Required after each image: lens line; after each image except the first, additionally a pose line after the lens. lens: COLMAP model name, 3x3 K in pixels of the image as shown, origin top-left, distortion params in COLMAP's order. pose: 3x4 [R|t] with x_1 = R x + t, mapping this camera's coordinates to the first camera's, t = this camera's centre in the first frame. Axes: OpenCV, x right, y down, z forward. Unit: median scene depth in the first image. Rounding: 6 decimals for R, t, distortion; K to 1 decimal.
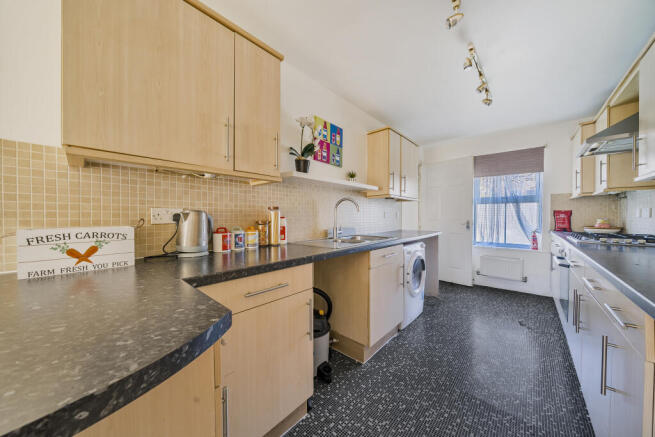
lens RADIAL K [[221.6, 0, 326.8], [0, 221.6, 218.3], [0, 0, 1]] dist [-0.000068, -0.000025]
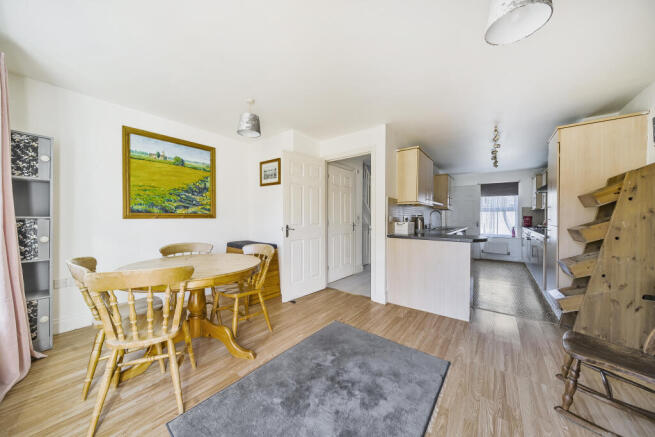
lens RADIAL K [[221.6, 0, 326.8], [0, 221.6, 219.9], [0, 0, 1]] dist [-0.000068, -0.000025]
pose [[0.995586, 0.000590, 0.093852, -0.762187], [-0.000007, 0.999981, -0.006216, 0.009756], [-0.093854, 0.006187, 0.995567, -0.671626]]
